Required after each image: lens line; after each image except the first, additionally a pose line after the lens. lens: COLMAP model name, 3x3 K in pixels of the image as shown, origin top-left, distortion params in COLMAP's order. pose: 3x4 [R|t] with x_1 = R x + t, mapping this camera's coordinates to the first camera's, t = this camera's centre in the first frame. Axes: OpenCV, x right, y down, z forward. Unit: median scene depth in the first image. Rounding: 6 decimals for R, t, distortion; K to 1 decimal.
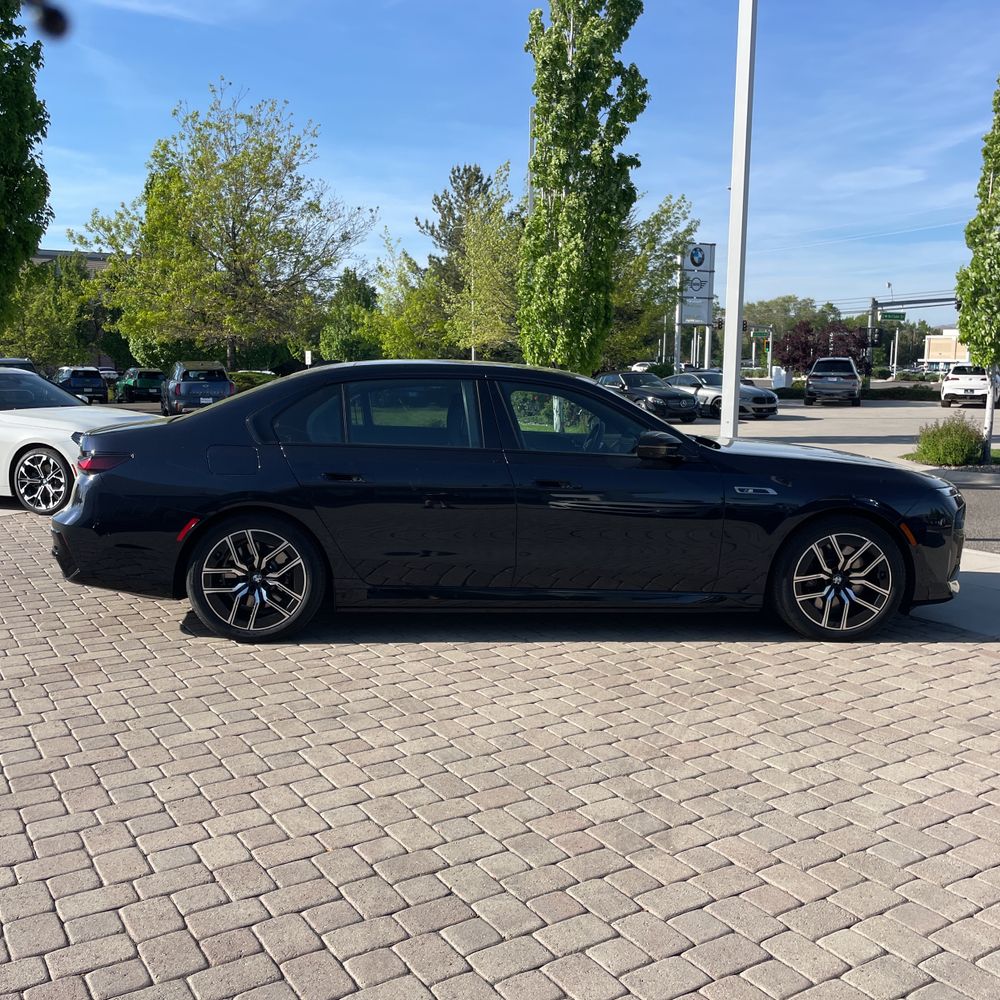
lens RADIAL K [[1007.1, 0, 492.7], [0, 1007.1, 495.3], [0, 0, 1]] dist [0.091951, -0.126469]
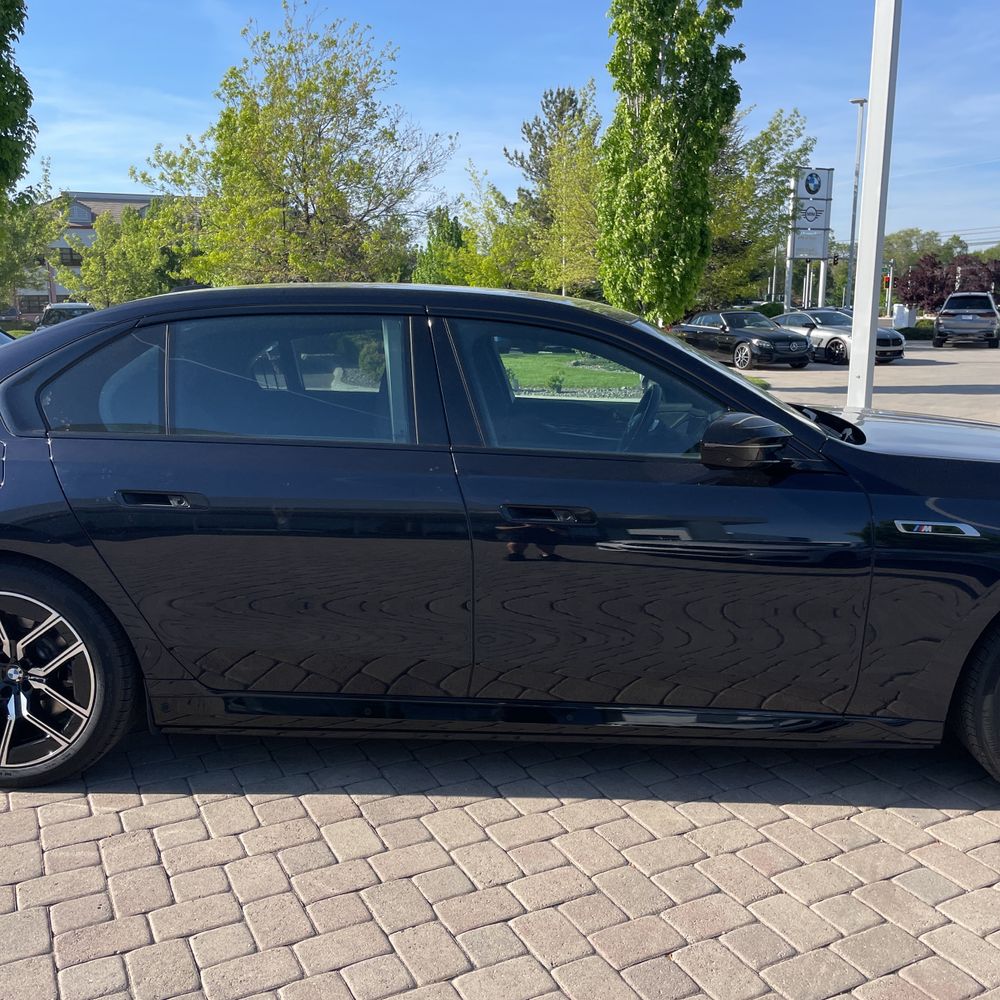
lens RADIAL K [[1007.1, 0, 492.7], [0, 1007.1, 495.3], [0, 0, 1]] dist [0.091951, -0.126469]
pose [[0.995072, 0.009169, -0.098735, 0.013054], [-0.003713, 0.998463, 0.055297, -0.007504], [0.099090, -0.054658, 0.993576, 0.070331]]
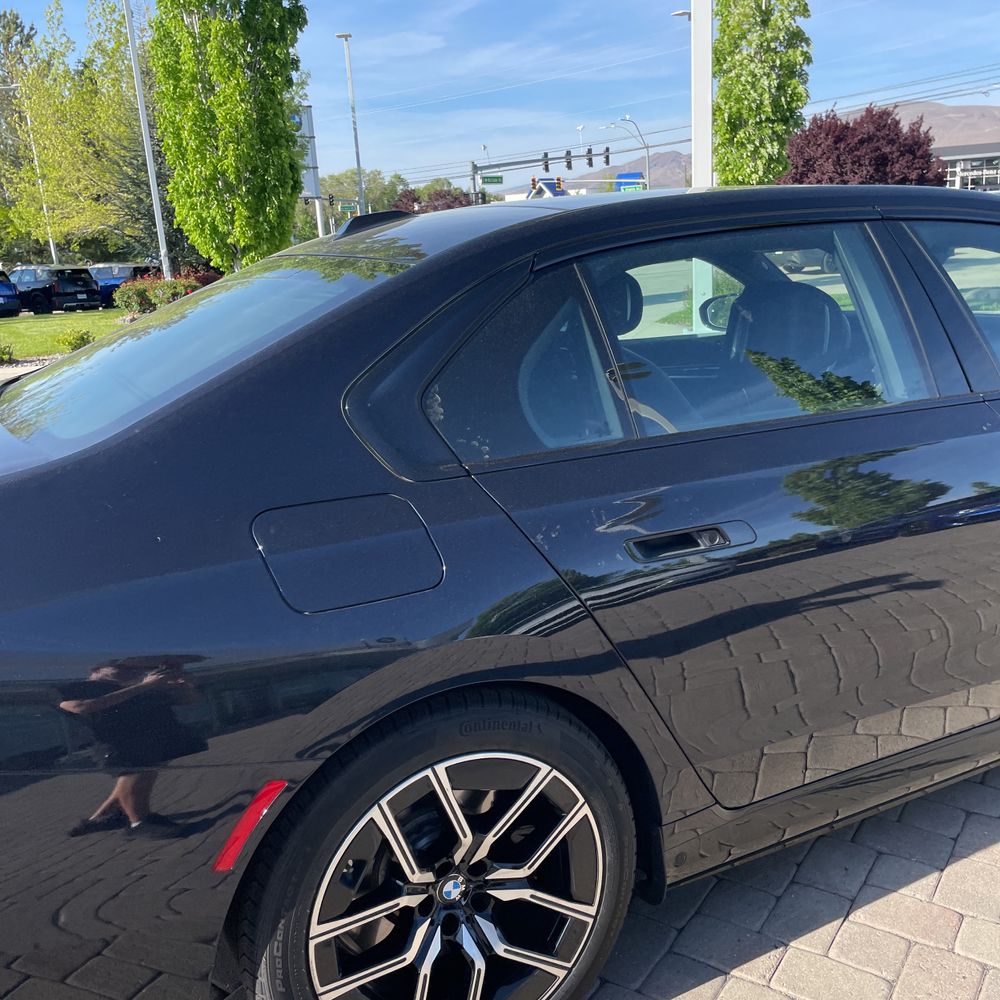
lens RADIAL K [[1007.1, 0, 492.7], [0, 1007.1, 495.3], [0, 0, 1]] dist [0.091951, -0.126469]
pose [[0.913422, -0.168382, 0.370551, -0.048392], [0.125722, 0.982616, 0.136603, -0.012895], [-0.387110, -0.078190, 0.918712, 0.106143]]
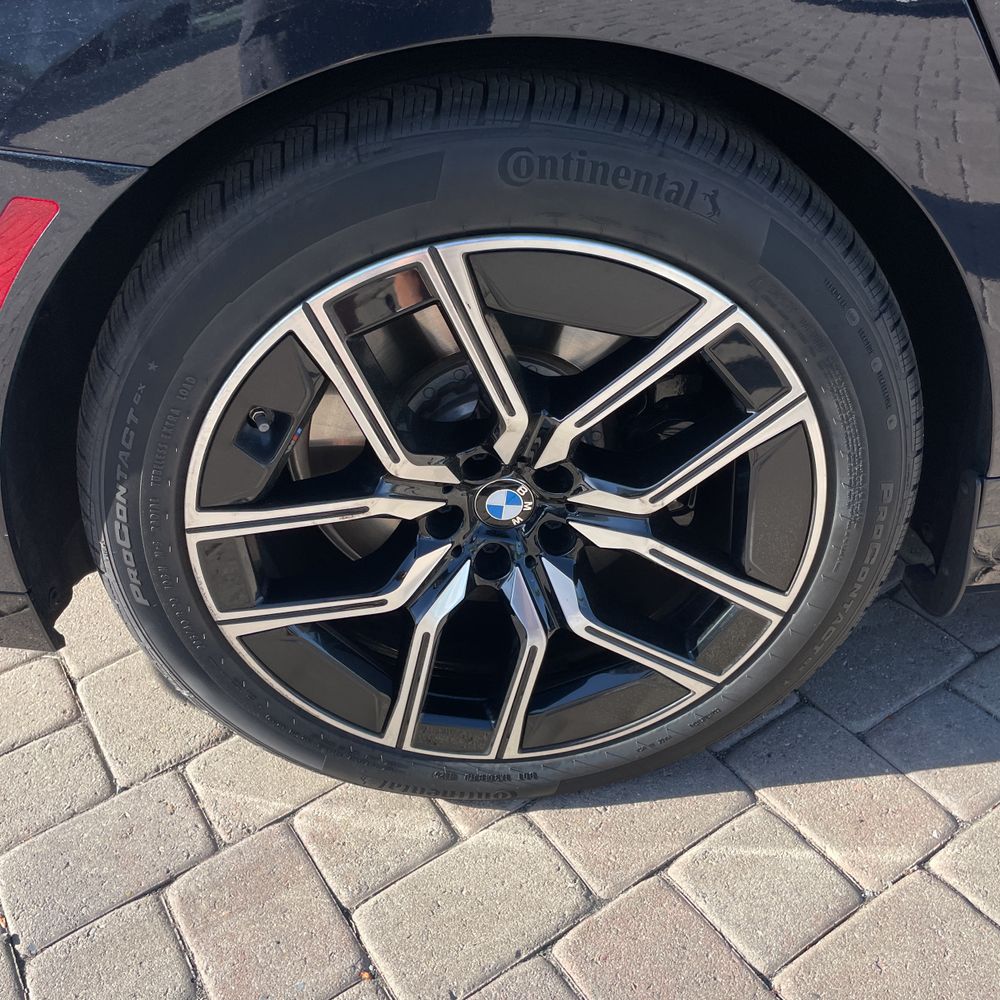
lens RADIAL K [[1007.1, 0, 492.7], [0, 1007.1, 495.3], [0, 0, 1]] dist [0.091951, -0.126469]
pose [[0.995774, -0.082983, -0.039346, -0.034459], [0.091673, 0.872465, 0.480001, -0.000122], [-0.005504, -0.481580, 0.876385, 0.128456]]
